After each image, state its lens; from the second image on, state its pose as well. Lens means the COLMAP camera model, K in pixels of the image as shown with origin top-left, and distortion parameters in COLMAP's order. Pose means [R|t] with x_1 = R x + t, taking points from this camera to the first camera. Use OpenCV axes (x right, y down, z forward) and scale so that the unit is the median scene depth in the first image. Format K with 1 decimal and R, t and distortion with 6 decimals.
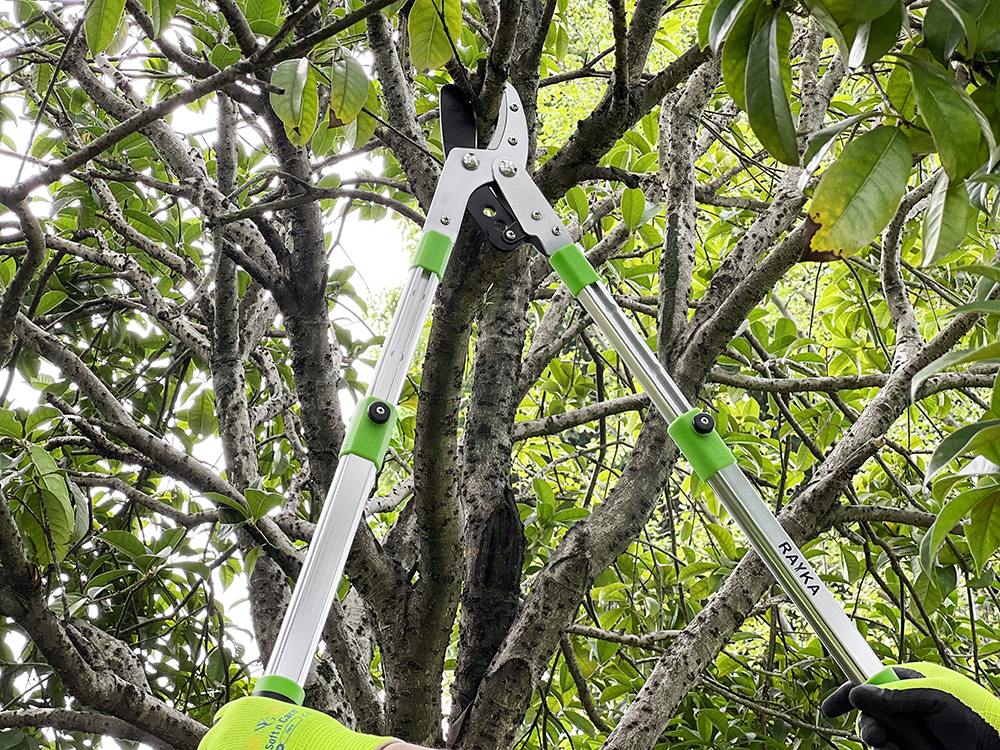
lens RADIAL K [[2231.2, 0, 500.0], [0, 2231.2, 375.0], [0, 0, 1]] dist [-0.079954, 2.676772]
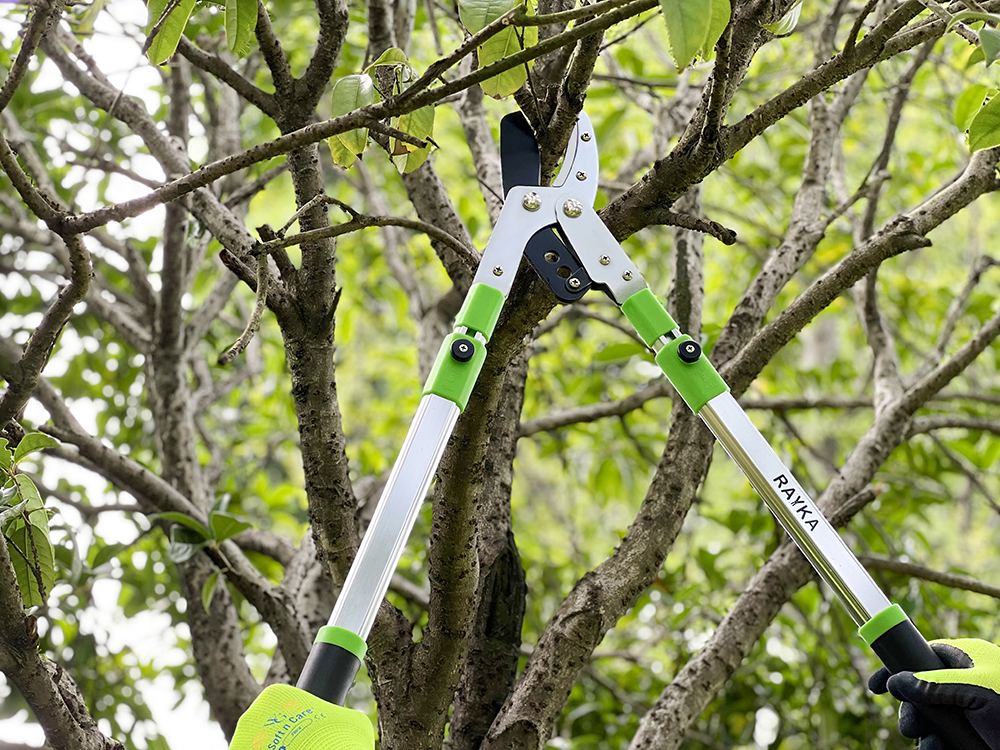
lens RADIAL K [[2231.2, 0, 500.0], [0, 2231.2, 375.0], [0, 0, 1]] dist [-0.079954, 2.676772]
pose [[0.992565, 0.051252, 0.110397, -0.109745], [-0.054862, 0.998046, 0.029915, -0.043134], [-0.108648, -0.035749, 0.993437, 0.075713]]
